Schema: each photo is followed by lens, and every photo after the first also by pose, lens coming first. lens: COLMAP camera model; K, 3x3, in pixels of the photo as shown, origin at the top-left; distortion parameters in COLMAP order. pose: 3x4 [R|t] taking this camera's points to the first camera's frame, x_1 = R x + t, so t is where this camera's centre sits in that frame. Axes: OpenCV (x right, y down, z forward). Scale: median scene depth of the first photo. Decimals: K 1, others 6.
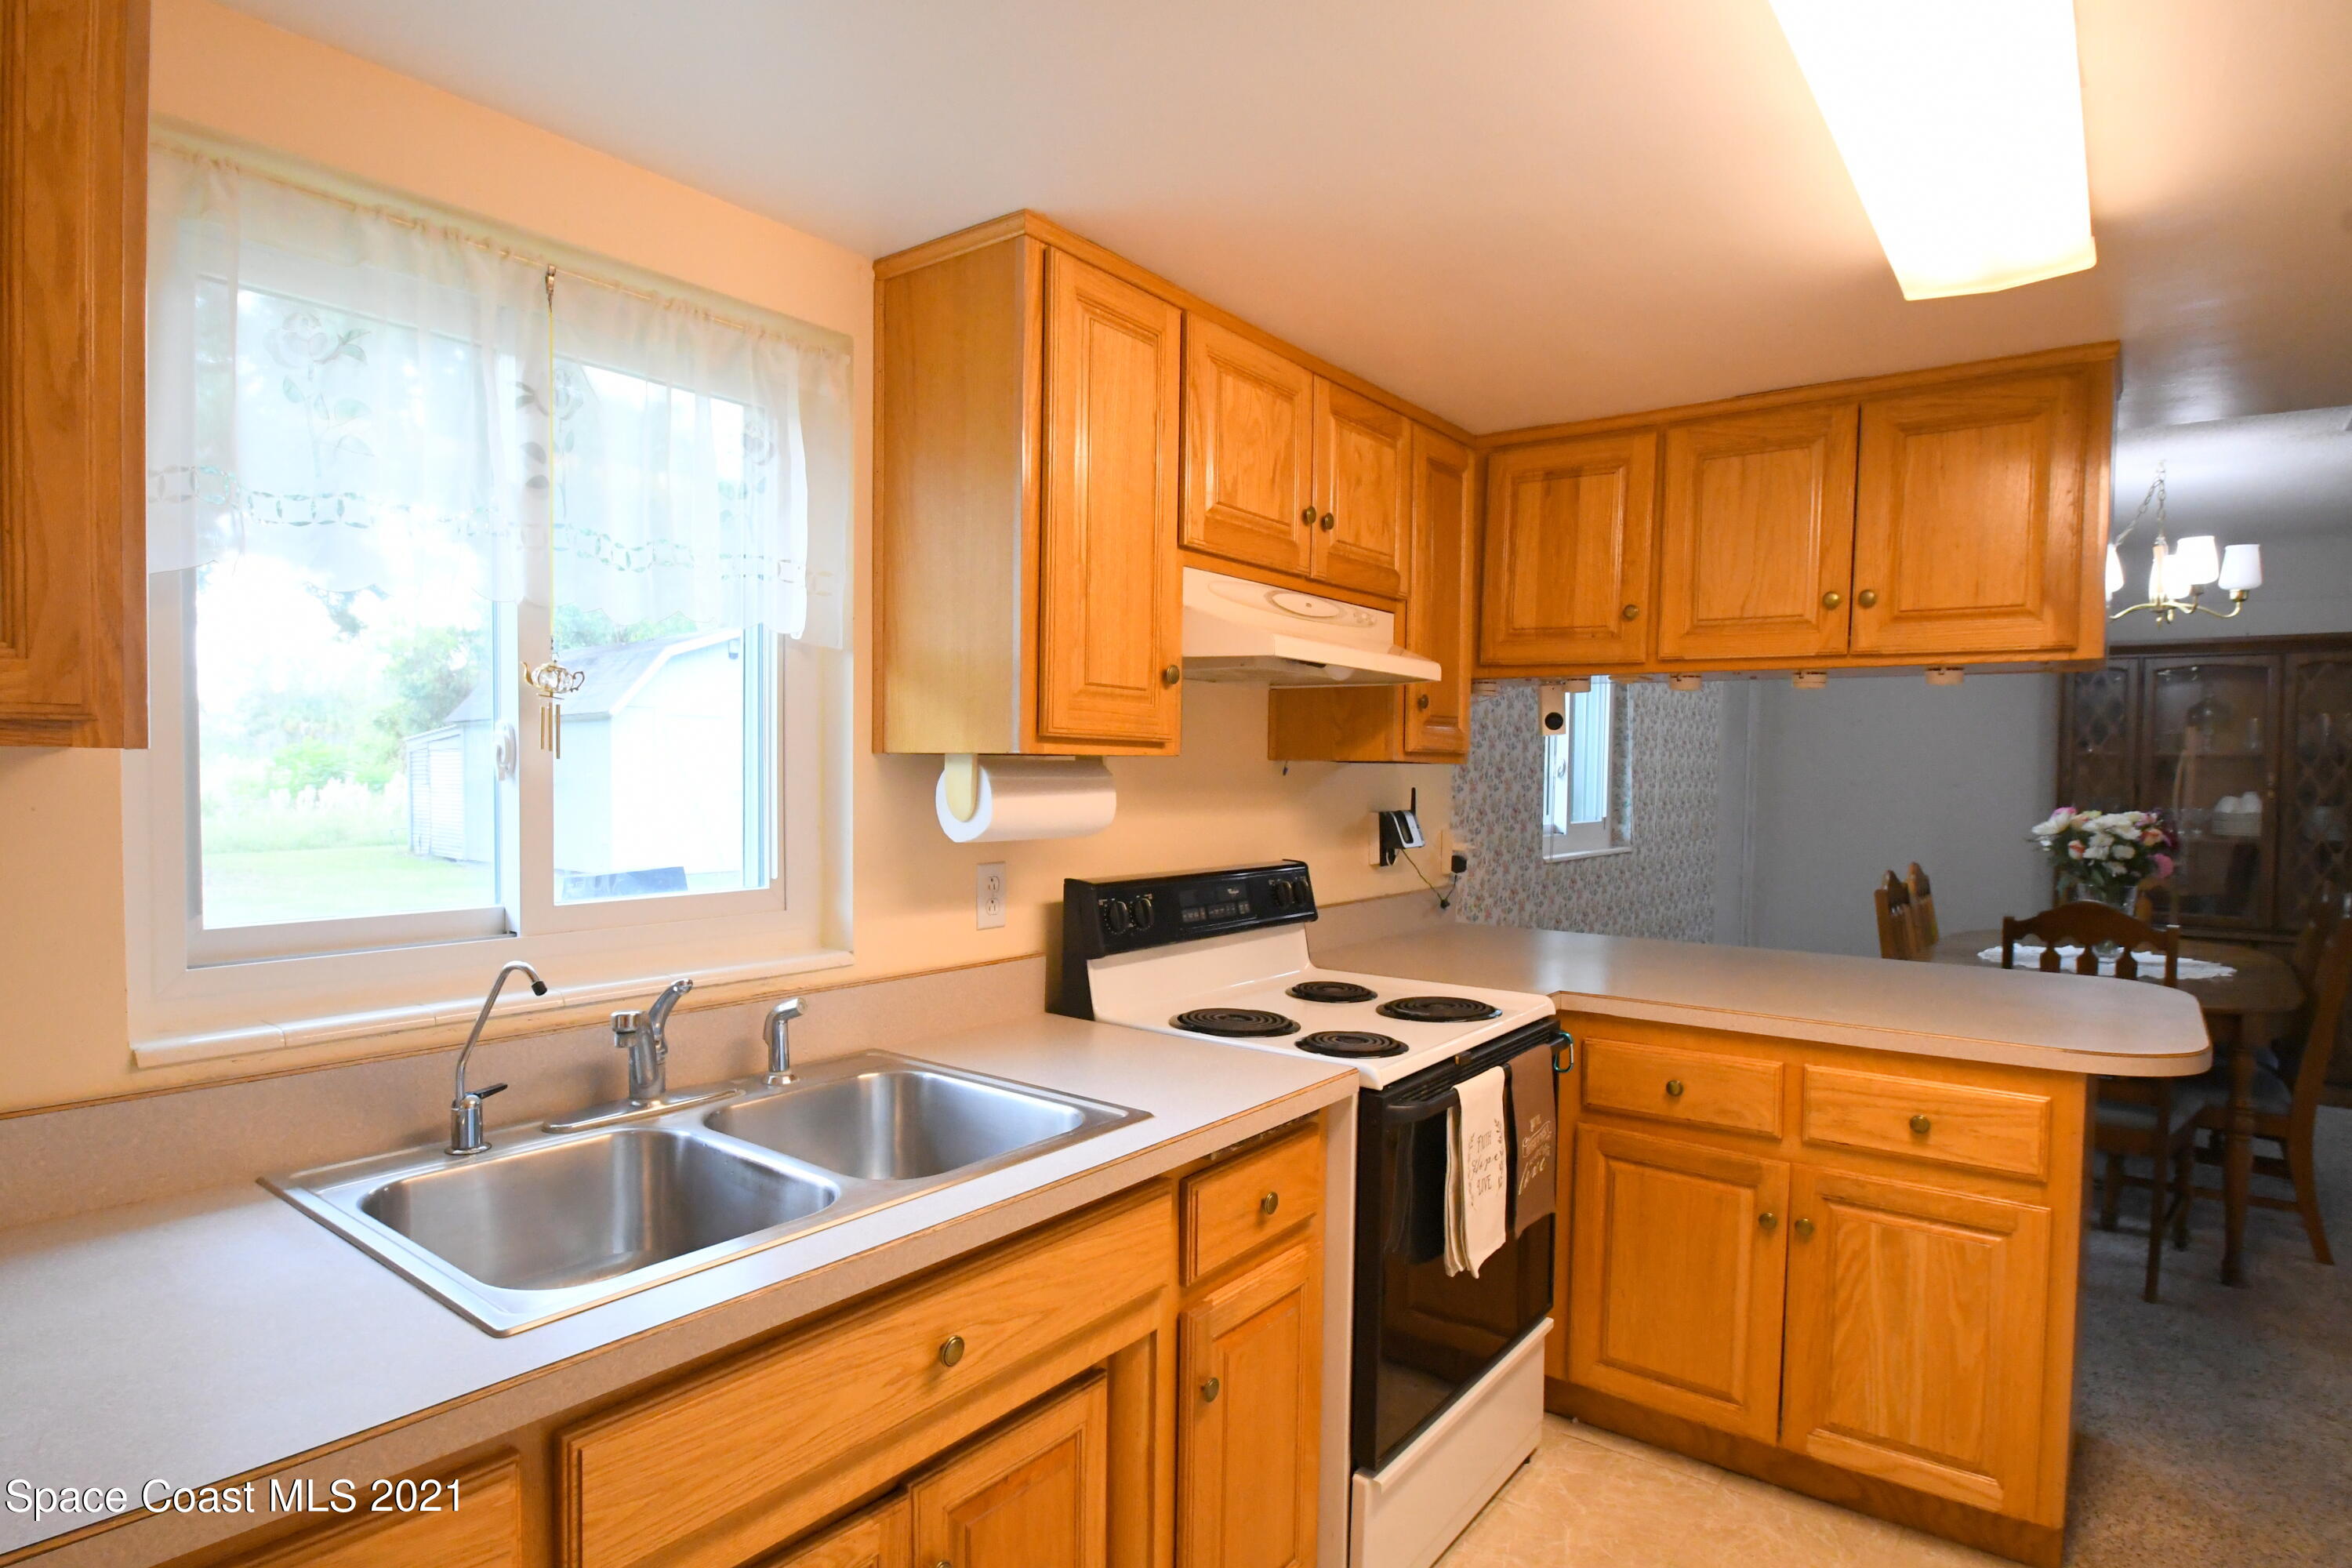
lens RADIAL K [[1250.2, 0, 1189.7], [0, 1250.2, 803.2], [0, 0, 1]] dist [-0.021988, -0.003505]
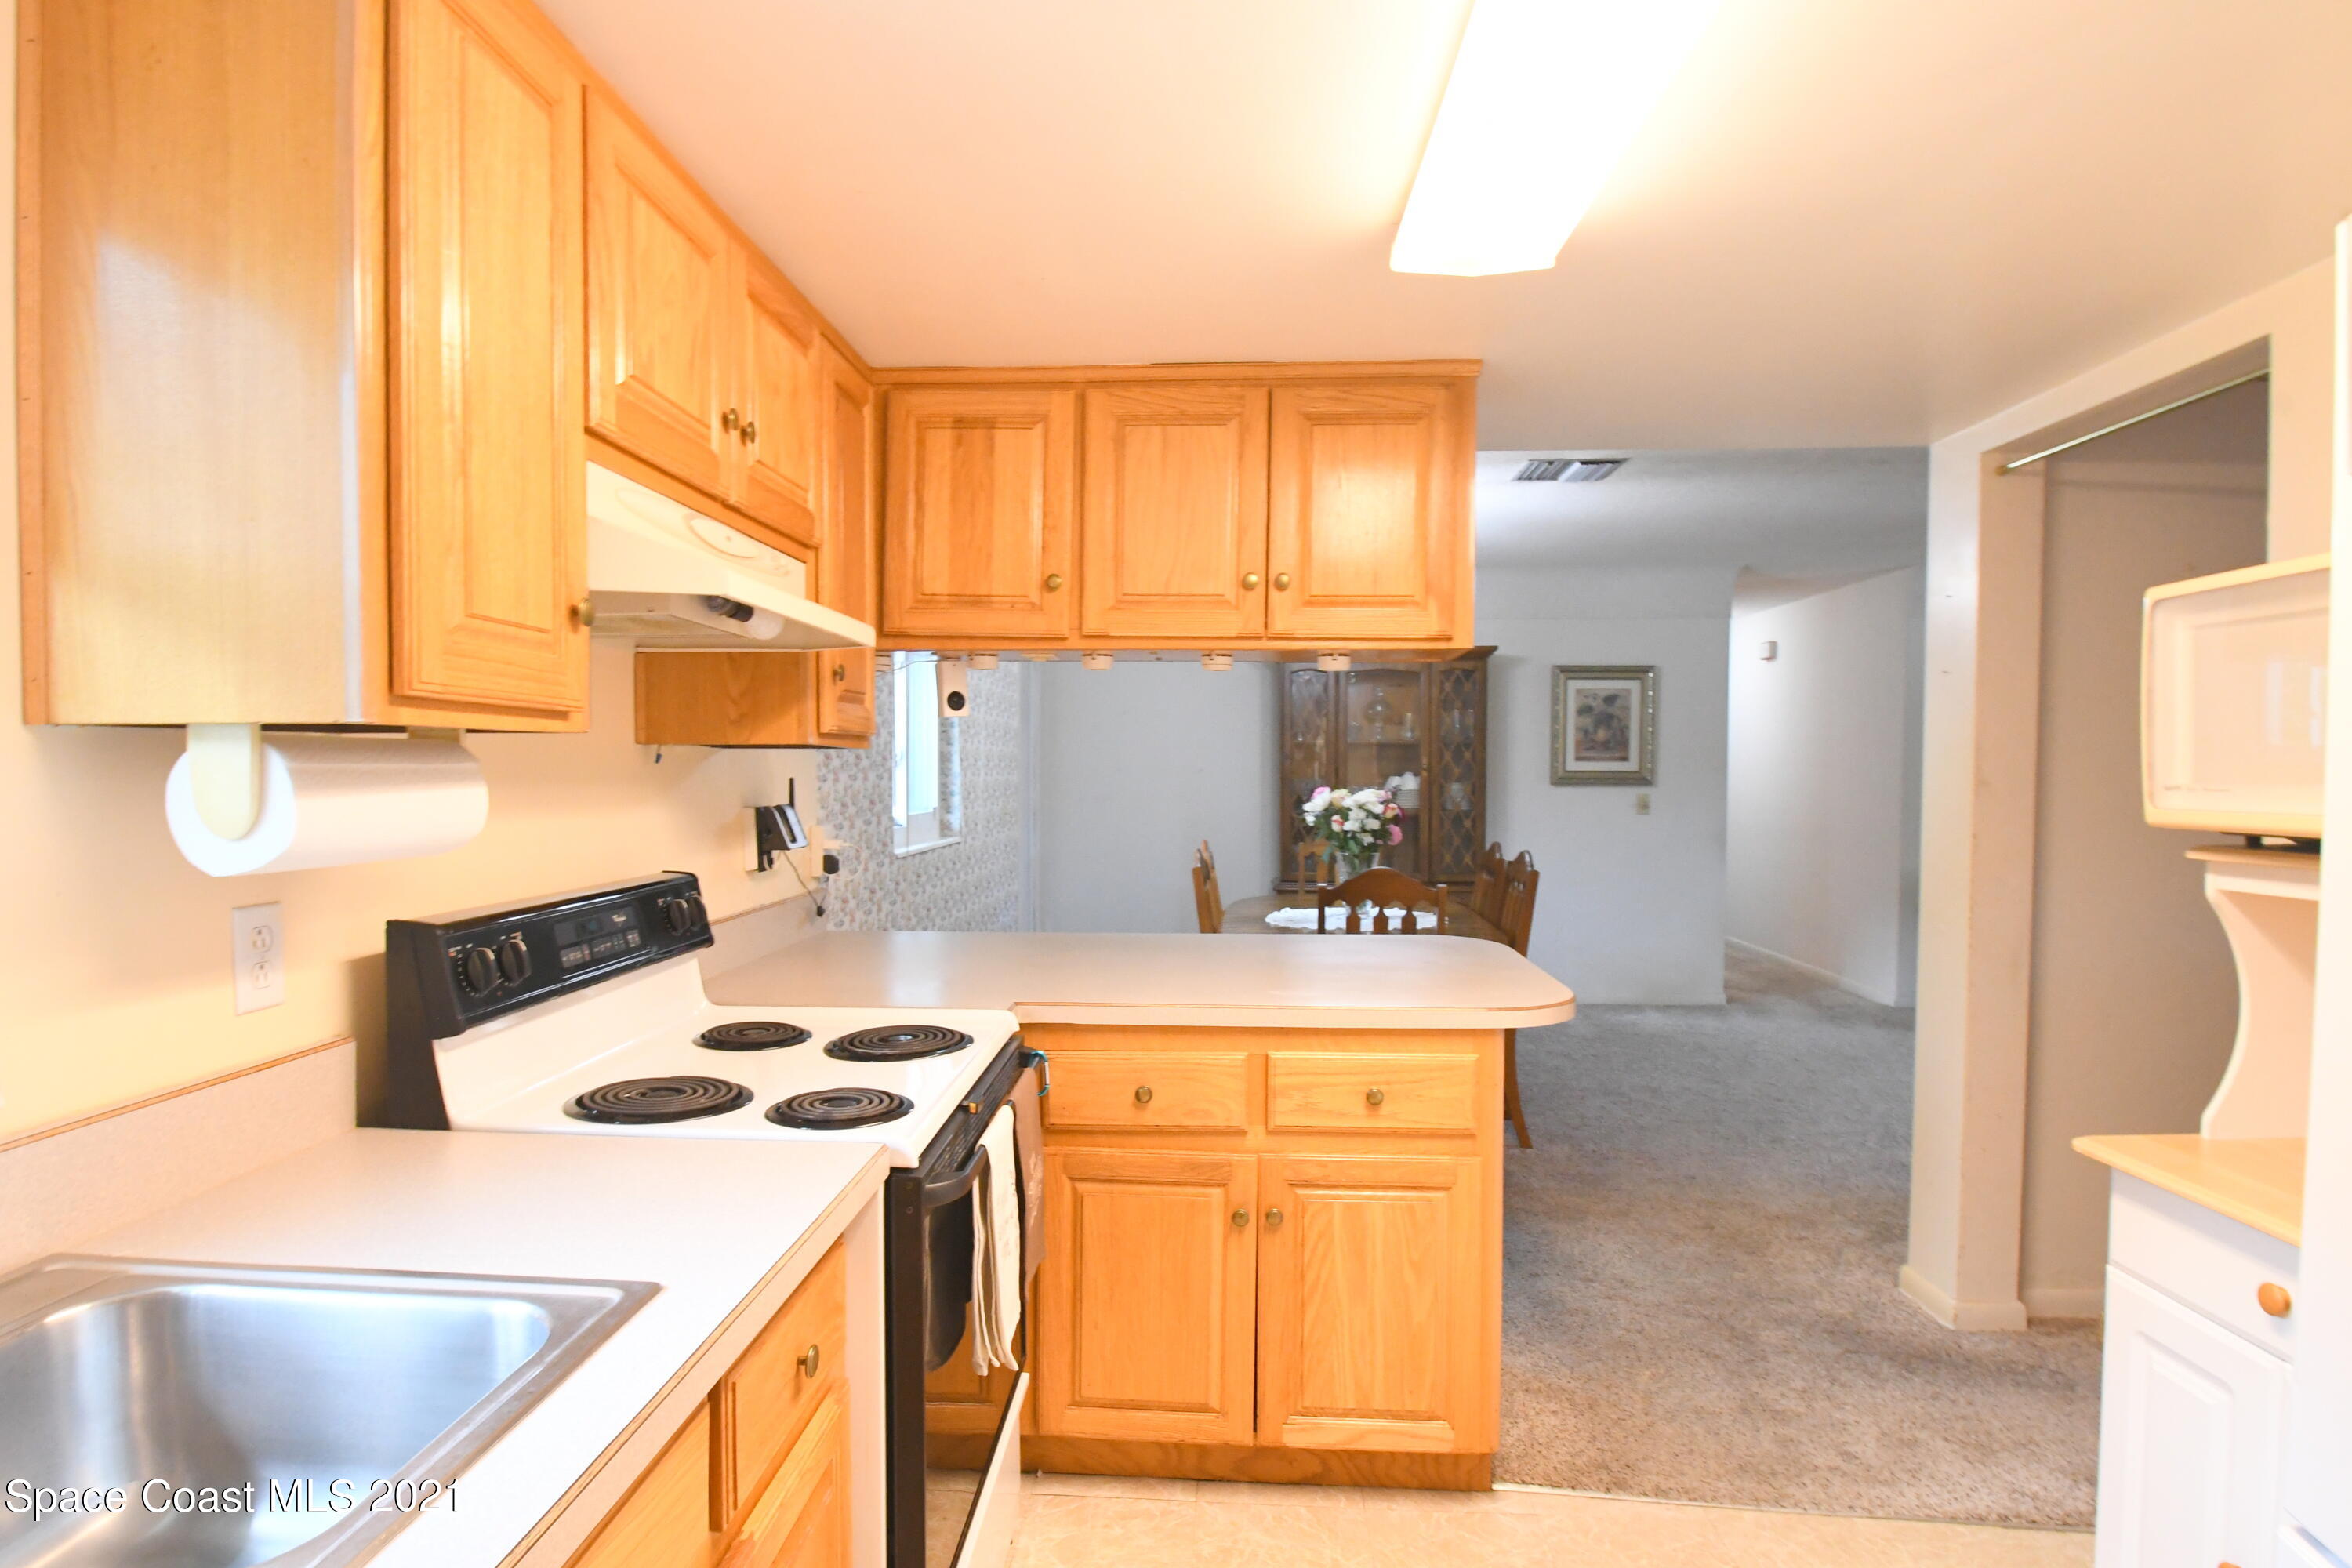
lens RADIAL K [[1250.2, 0, 1163.3], [0, 1250.2, 809.5], [0, 0, 1]] dist [-0.021988, -0.003505]
pose [[0.838351, -0.029008, 0.544359, -0.101846], [0.023036, 0.999576, 0.017790, 0.000171], [-0.544644, -0.002374, 0.838664, 0.214721]]
